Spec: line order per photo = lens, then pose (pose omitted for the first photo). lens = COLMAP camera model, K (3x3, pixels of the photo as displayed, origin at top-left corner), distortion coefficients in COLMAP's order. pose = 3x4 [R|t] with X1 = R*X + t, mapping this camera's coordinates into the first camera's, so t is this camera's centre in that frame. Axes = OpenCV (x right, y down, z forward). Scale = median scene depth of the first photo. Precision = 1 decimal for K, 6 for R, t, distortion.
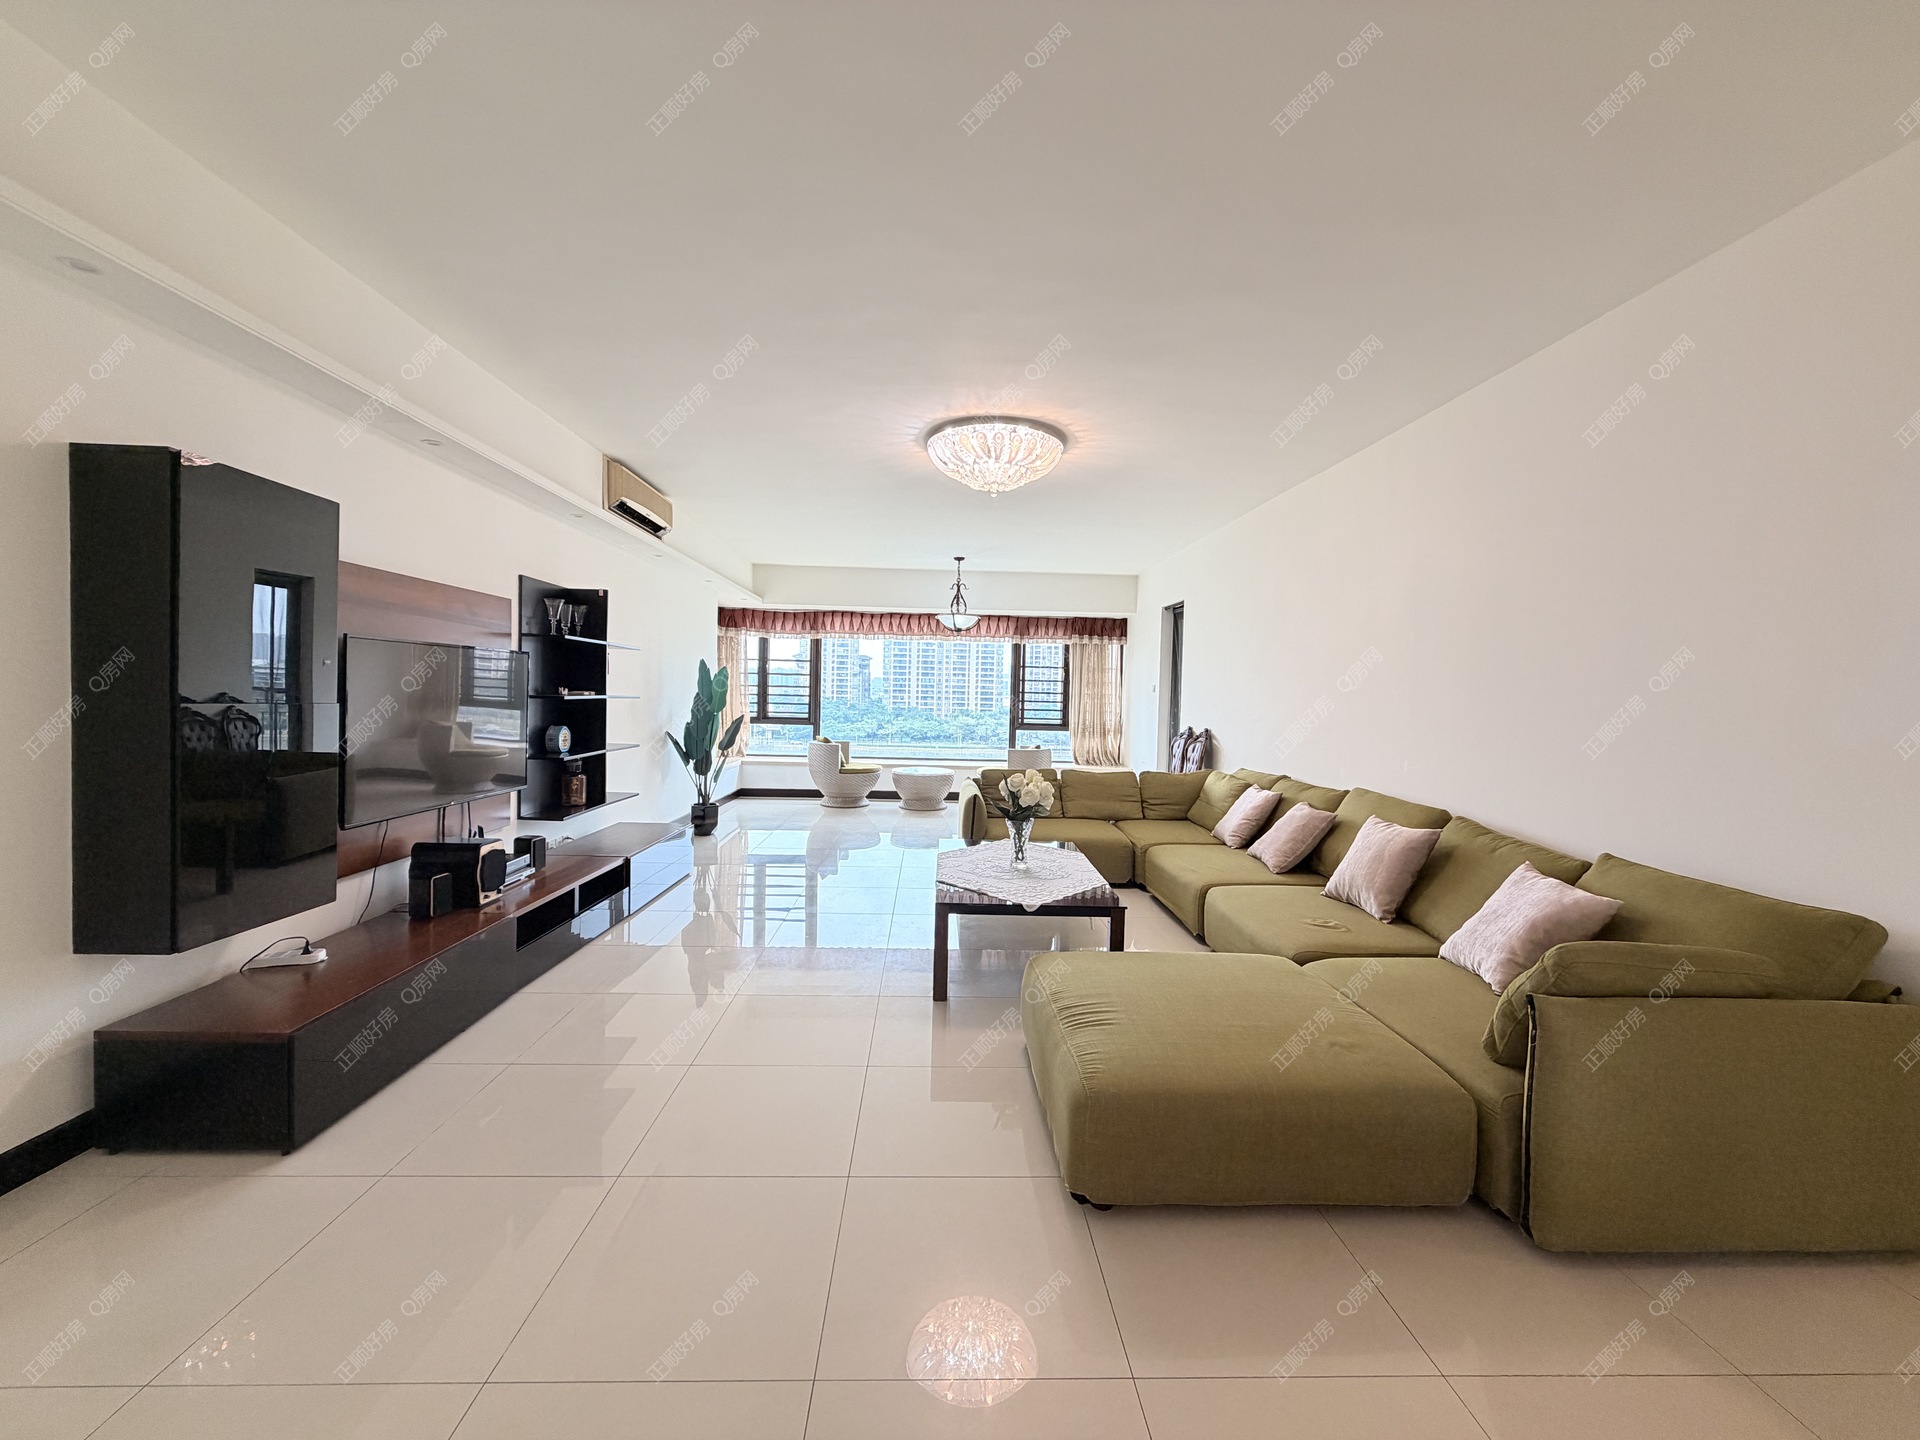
lens RADIAL K [[763.8, 0, 960.0], [0, 763.8, 720.0], [0, 0, 1]] dist [-0.000011, 0.000006]
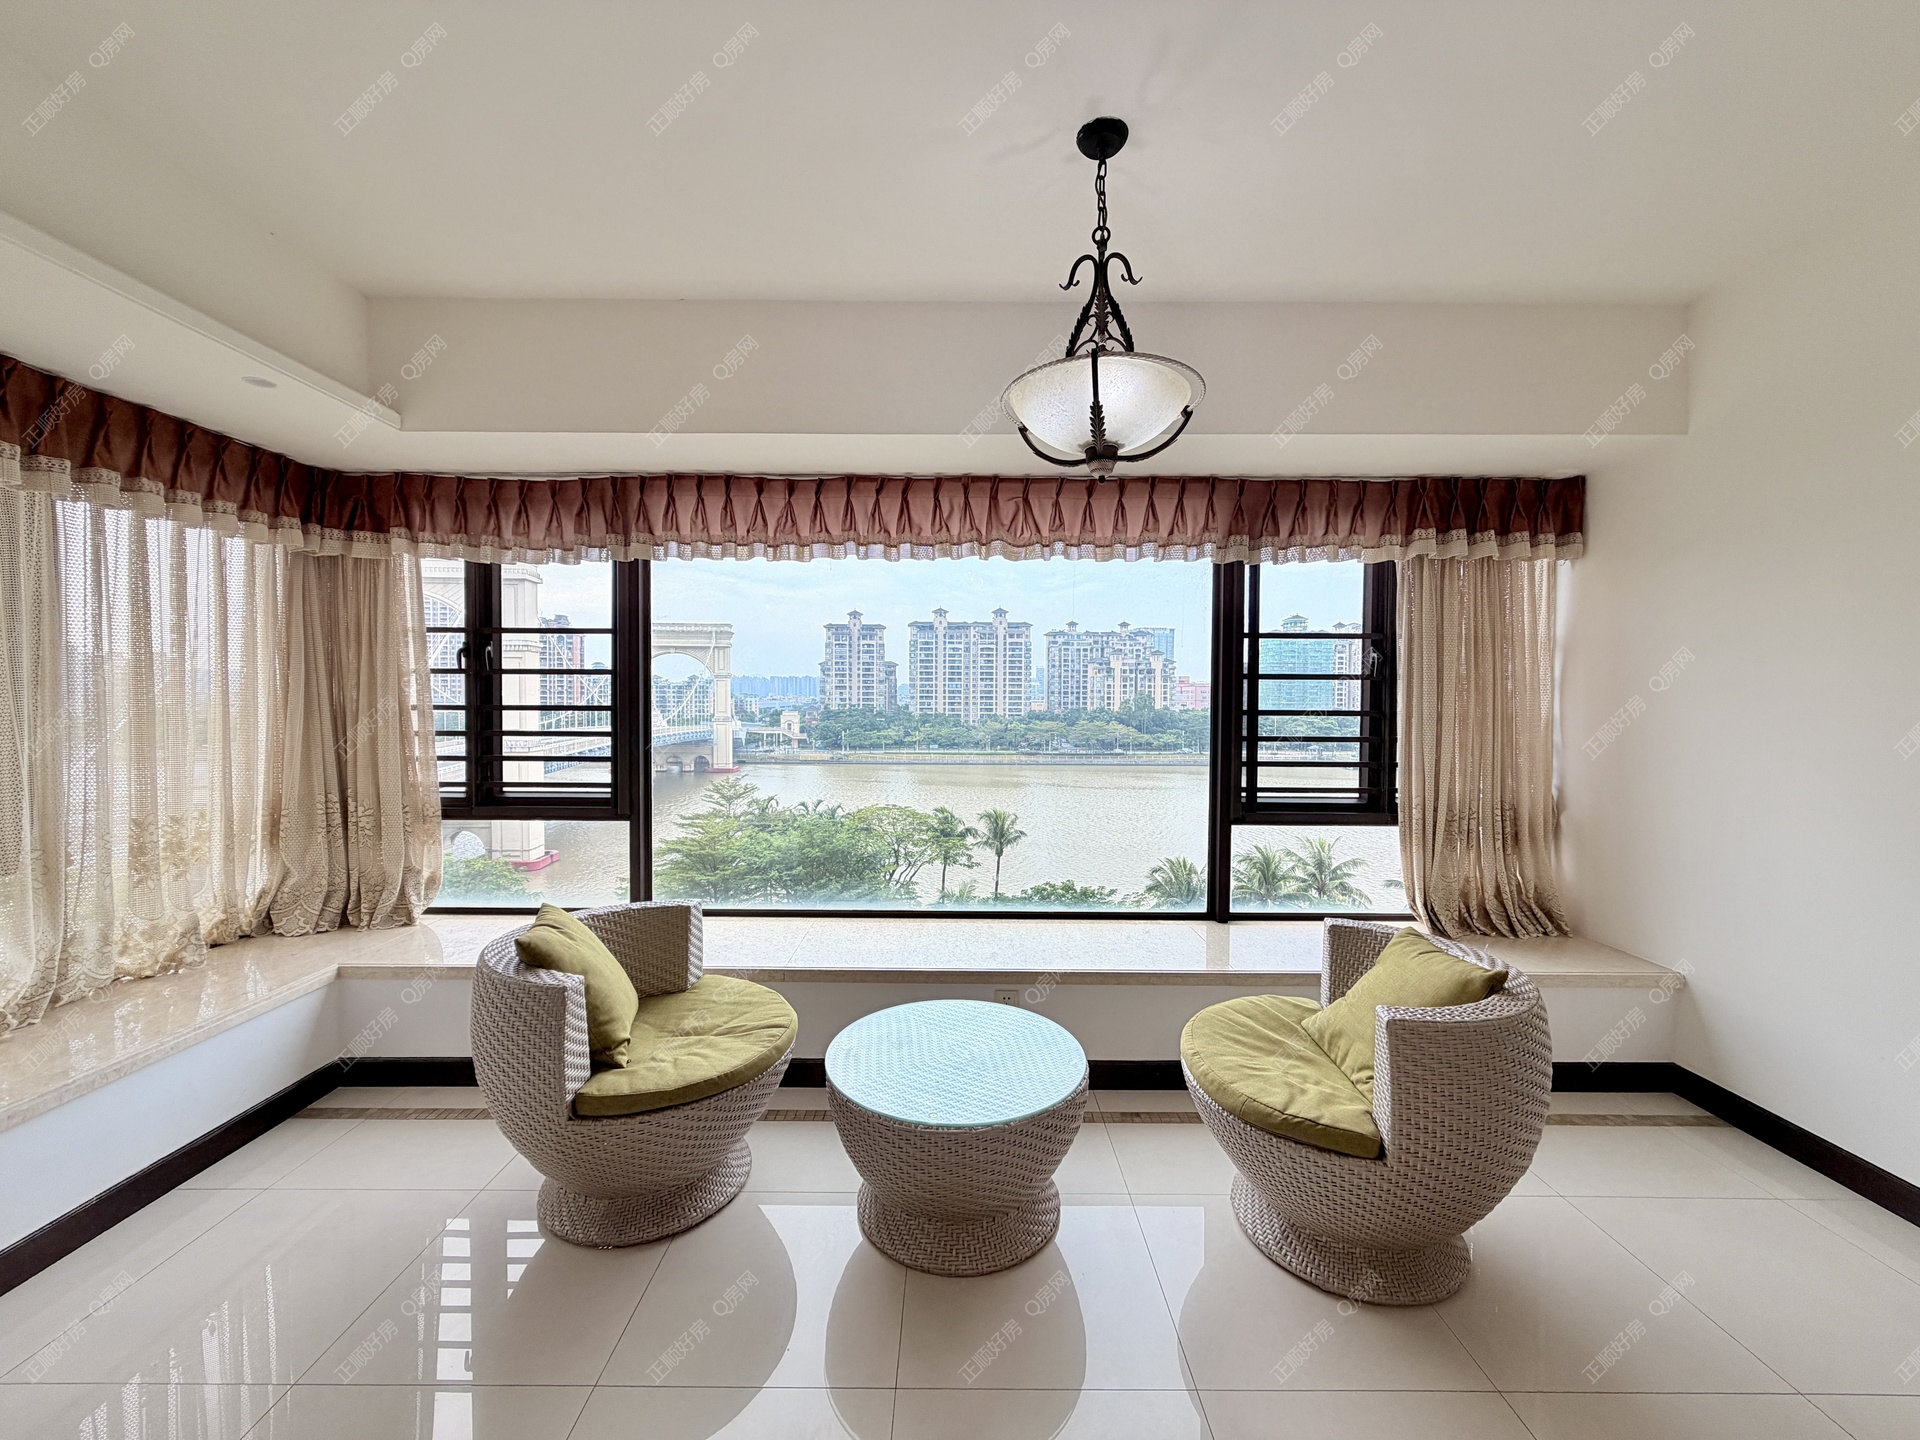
lens RADIAL K [[763.8, 0, 960.0], [0, 763.8, 720.0], [0, 0, 1]] dist [-0.000011, 0.000006]
pose [[0.999197, -0.017781, -0.035893, -0.032697], [0.017544, 0.999822, -0.006910, -0.032996], [0.036009, 0.006275, 0.999332, 0.667286]]
